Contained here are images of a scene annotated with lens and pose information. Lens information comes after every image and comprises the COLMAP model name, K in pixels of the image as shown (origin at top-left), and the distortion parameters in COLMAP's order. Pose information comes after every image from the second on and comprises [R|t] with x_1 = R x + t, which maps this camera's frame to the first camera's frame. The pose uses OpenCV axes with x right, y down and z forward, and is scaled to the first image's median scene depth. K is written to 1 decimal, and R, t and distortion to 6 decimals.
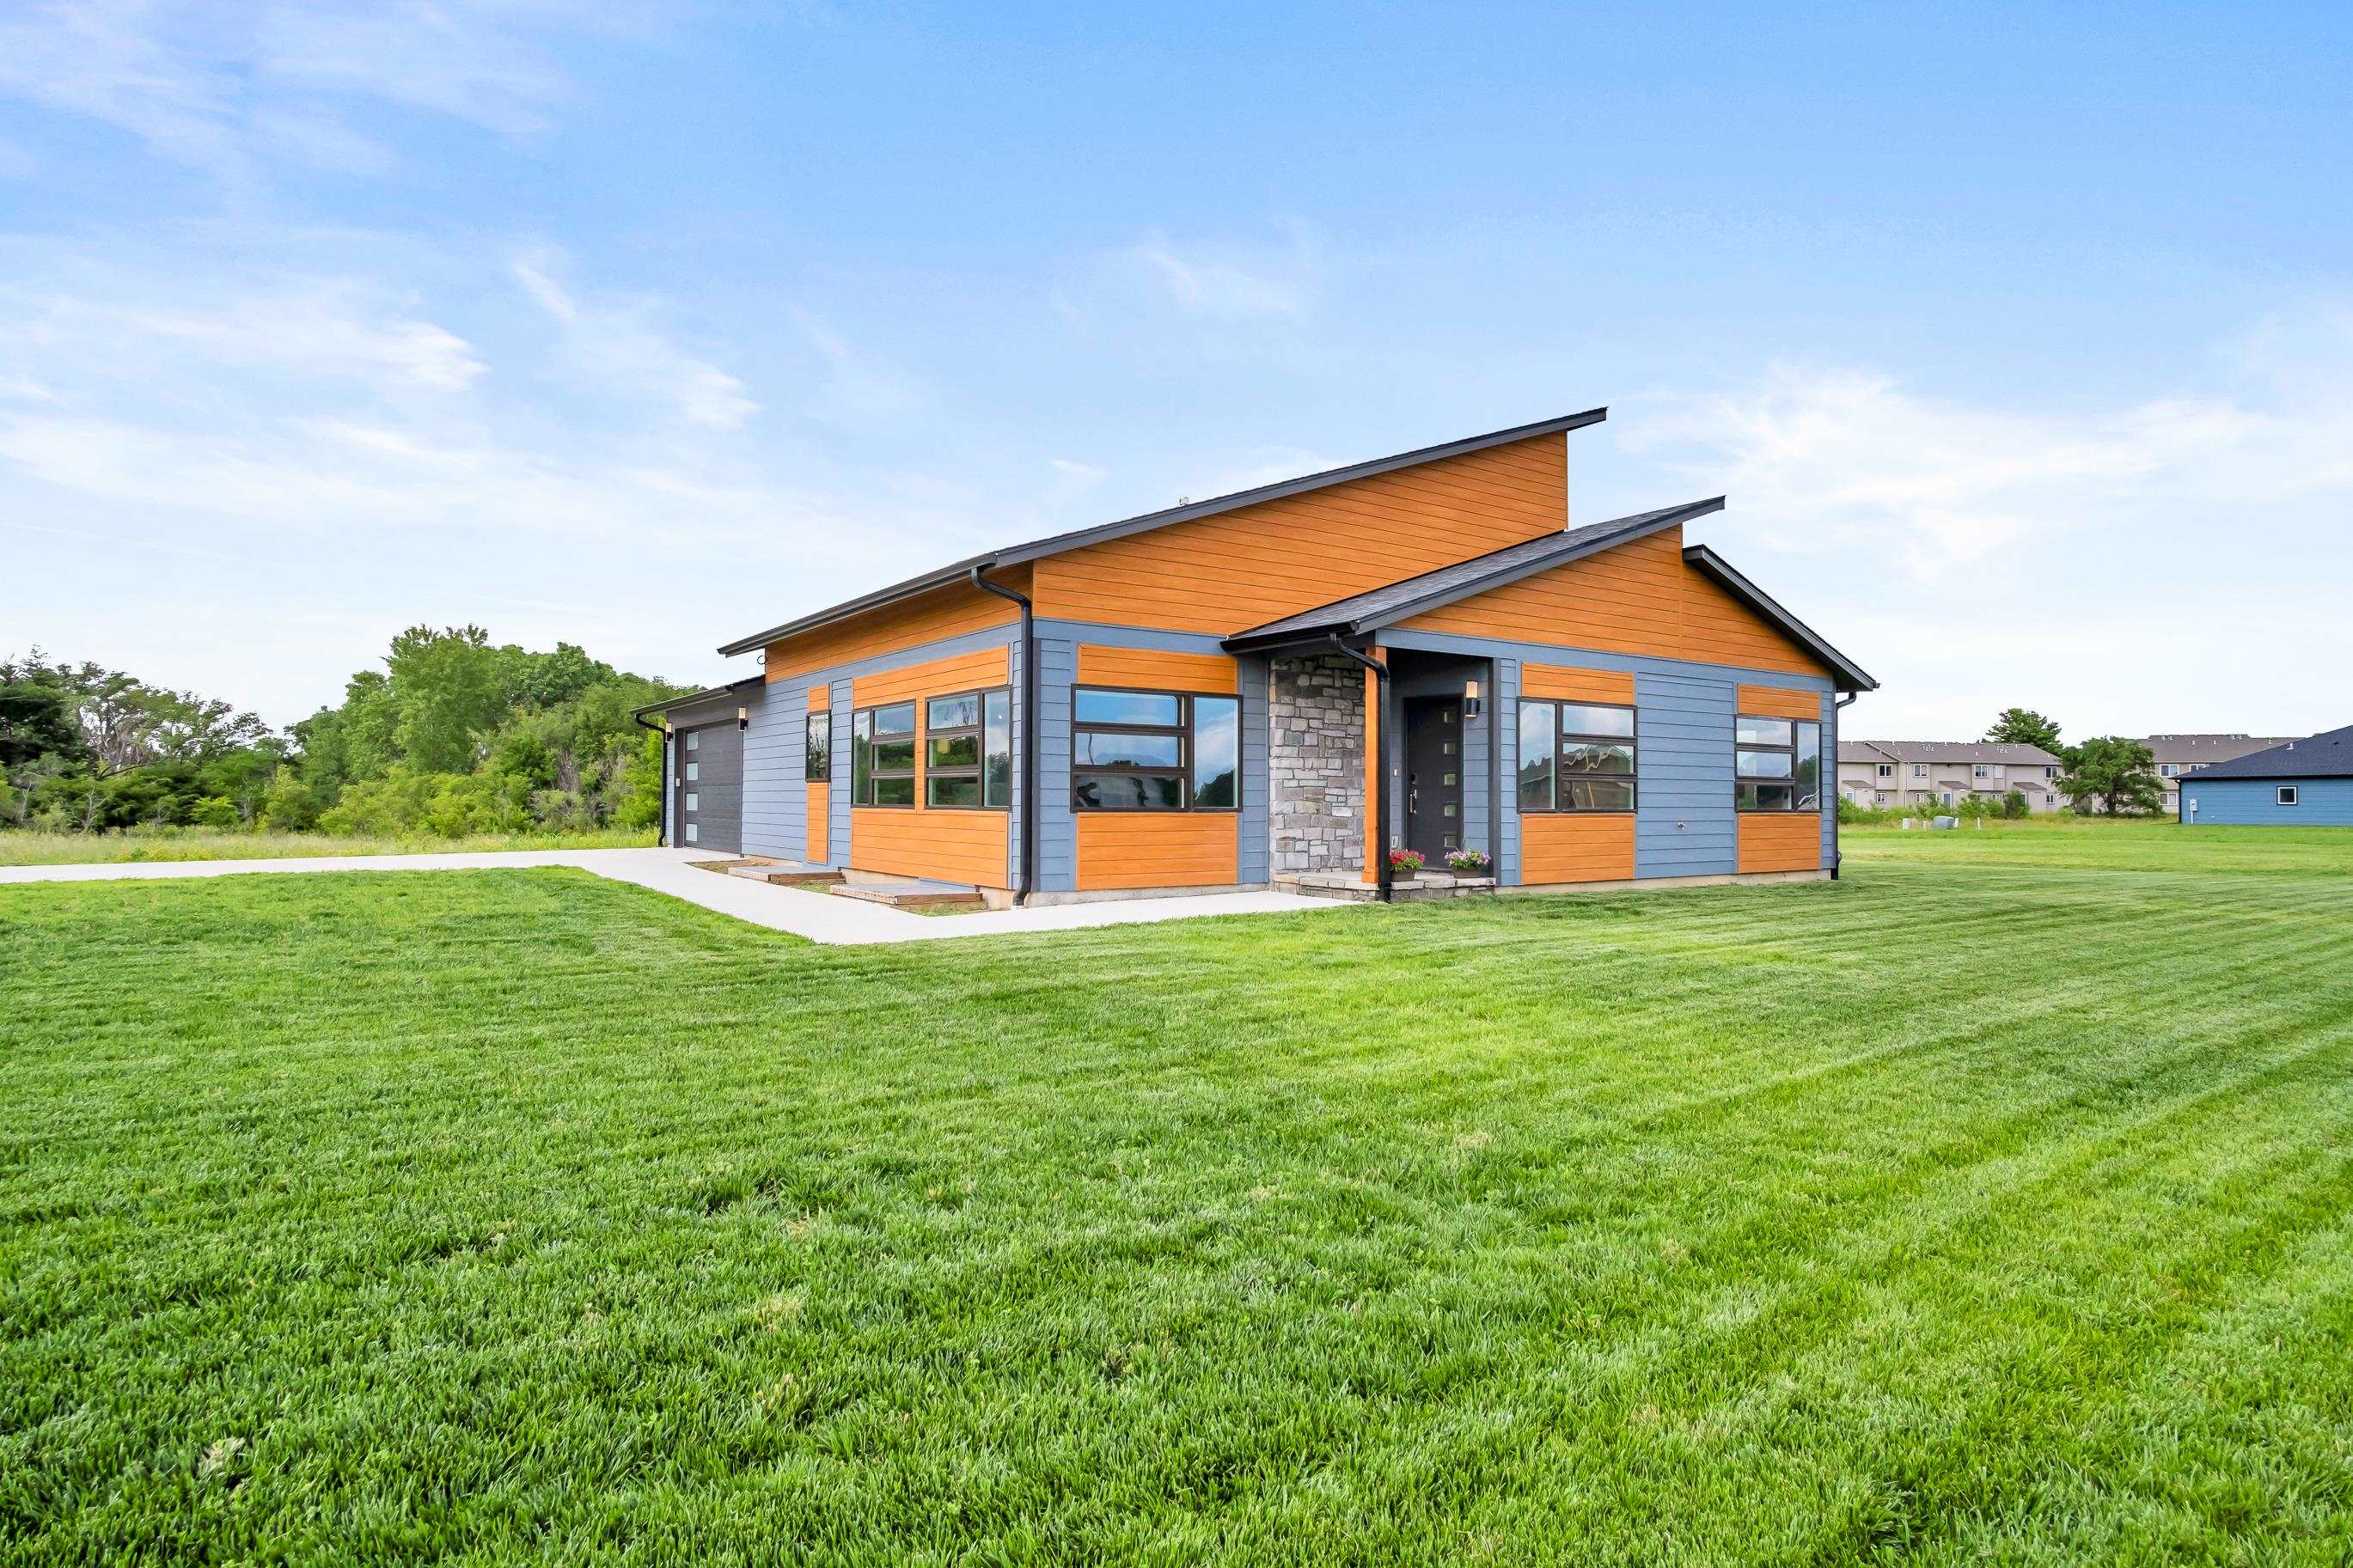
lens RADIAL K [[1276.1, 0, 1159.4], [0, 1276.1, 769.0], [0, 0, 1]] dist [-0.022436, 0.002387]
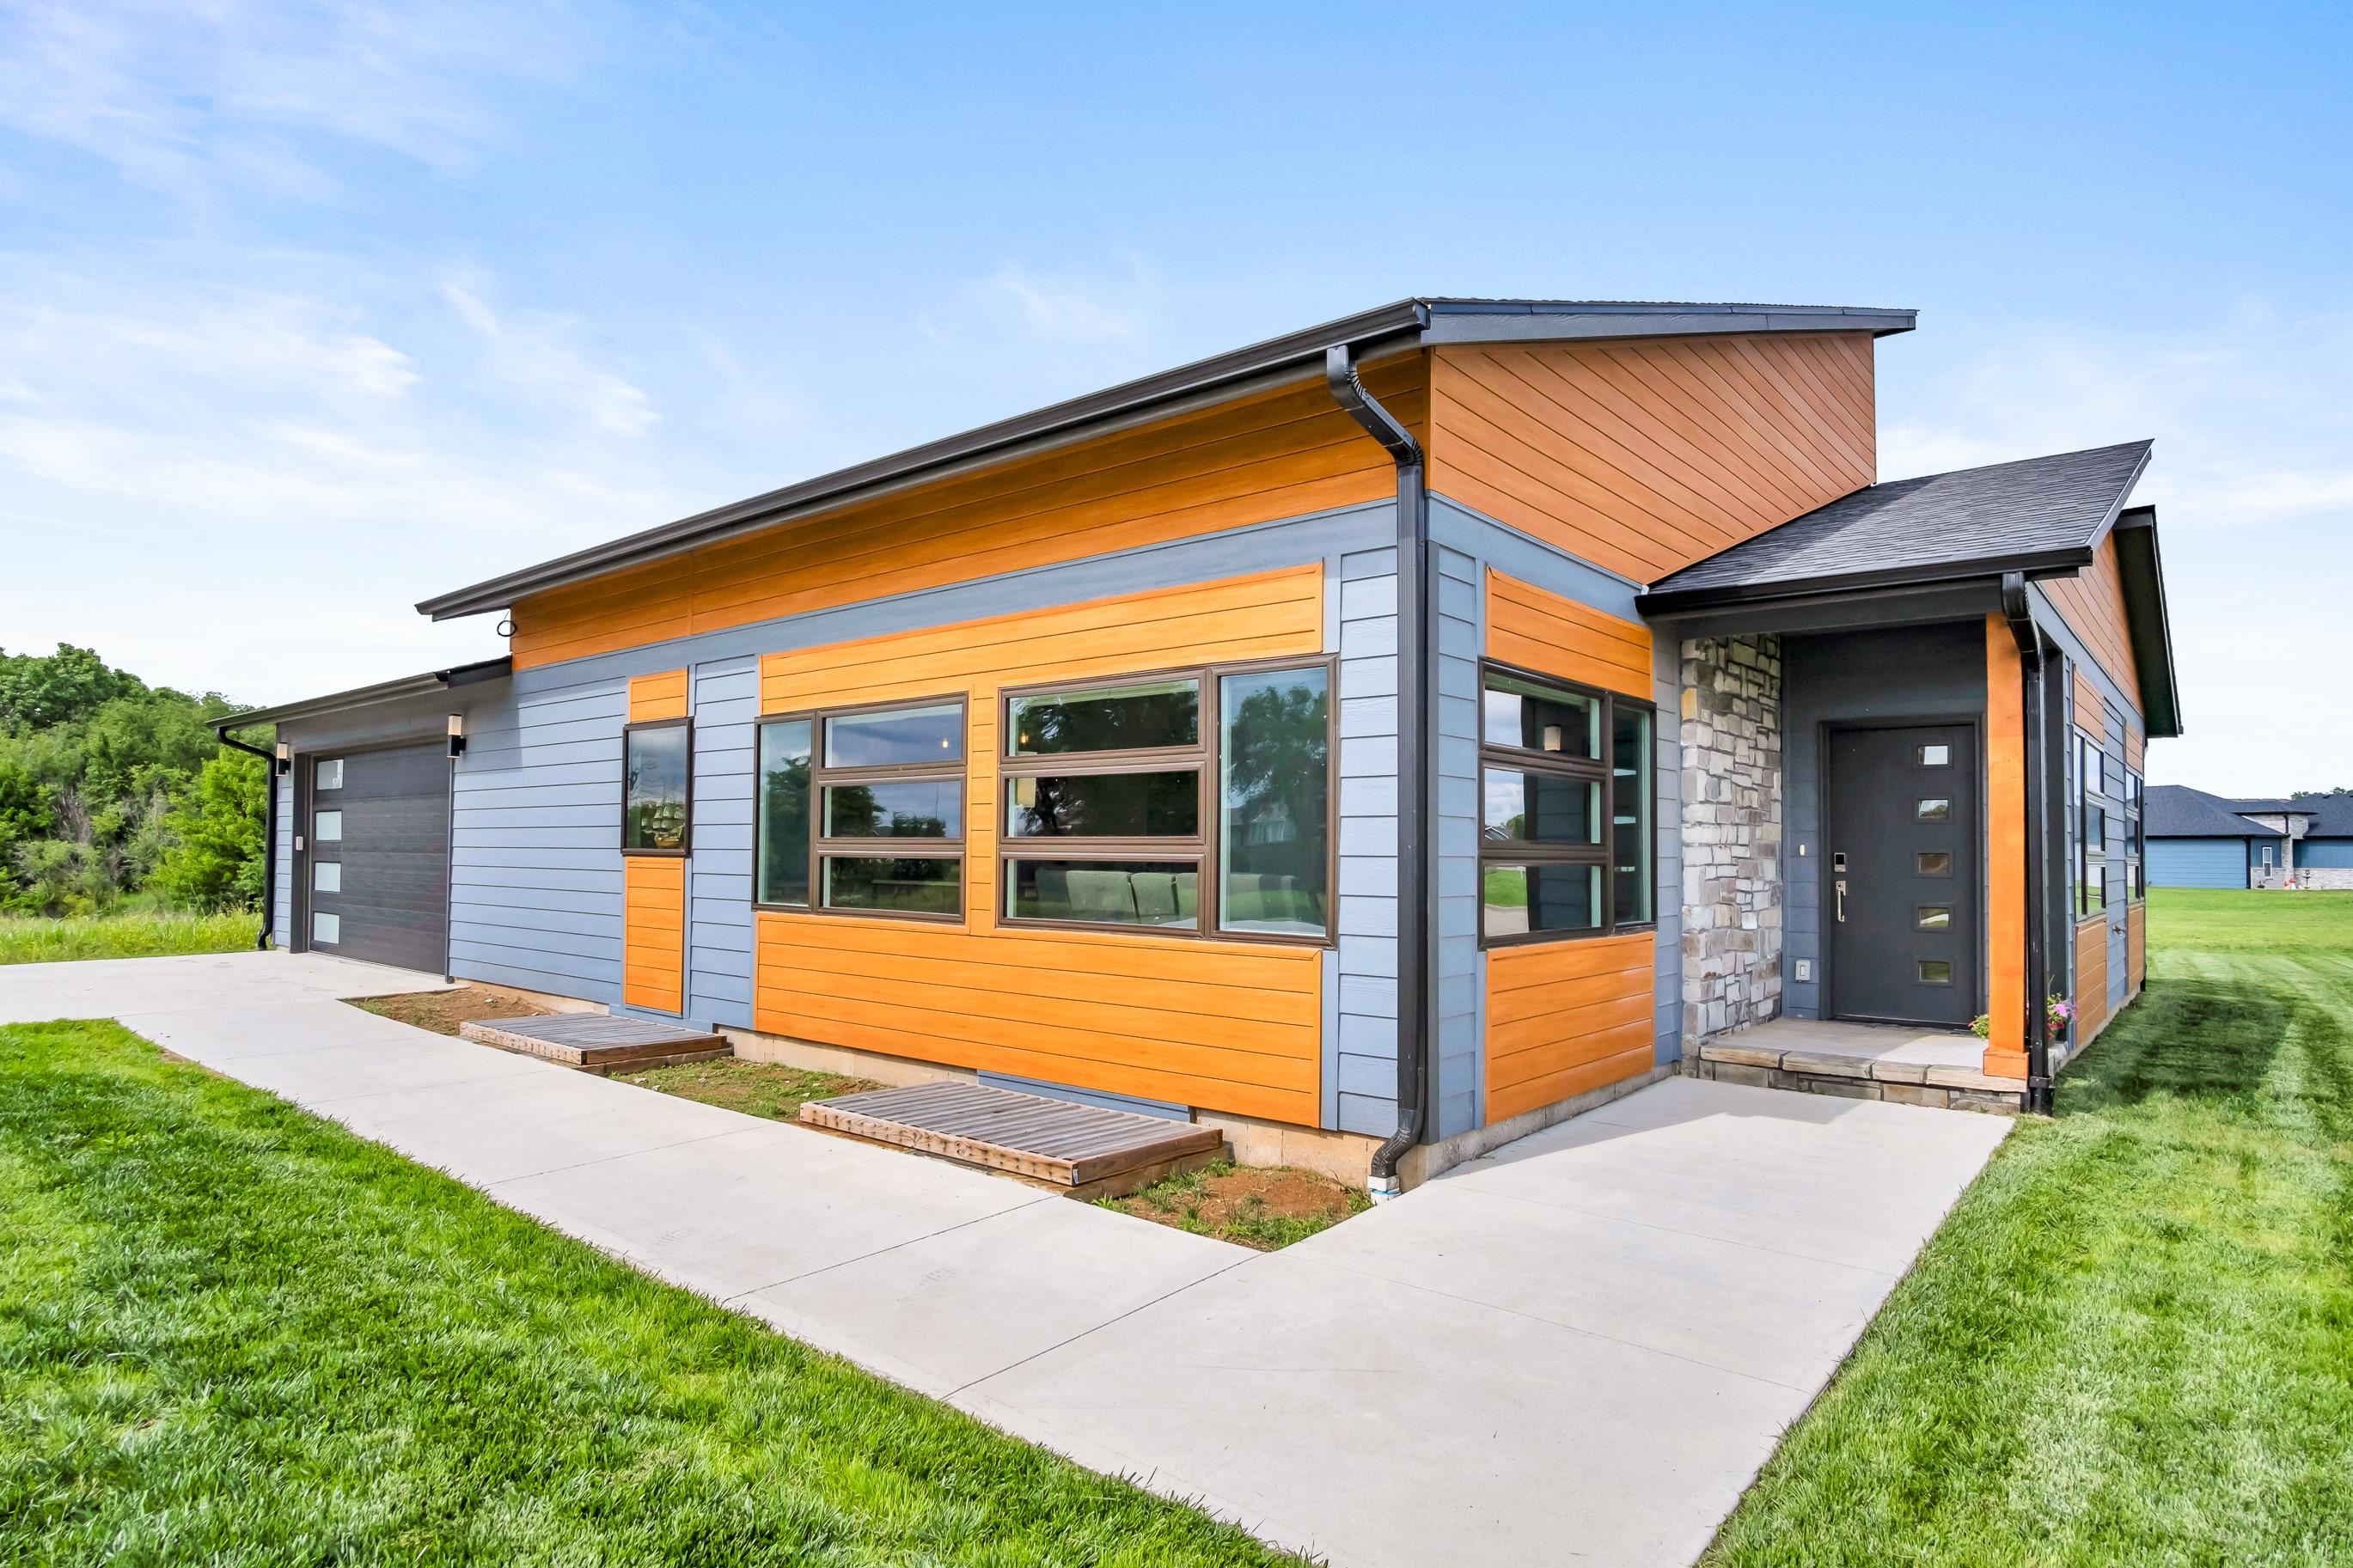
lens RADIAL K [[1276.1, 0, 1158.2], [0, 1276.1, 820.8], [0, 0, 1]] dist [-0.022436, 0.002387]
pose [[0.961485, 0.009690, 0.274686, -0.156288], [-0.010426, 0.999945, 0.001220, -0.005117], [-0.274659, -0.004037, 0.961533, 0.323936]]
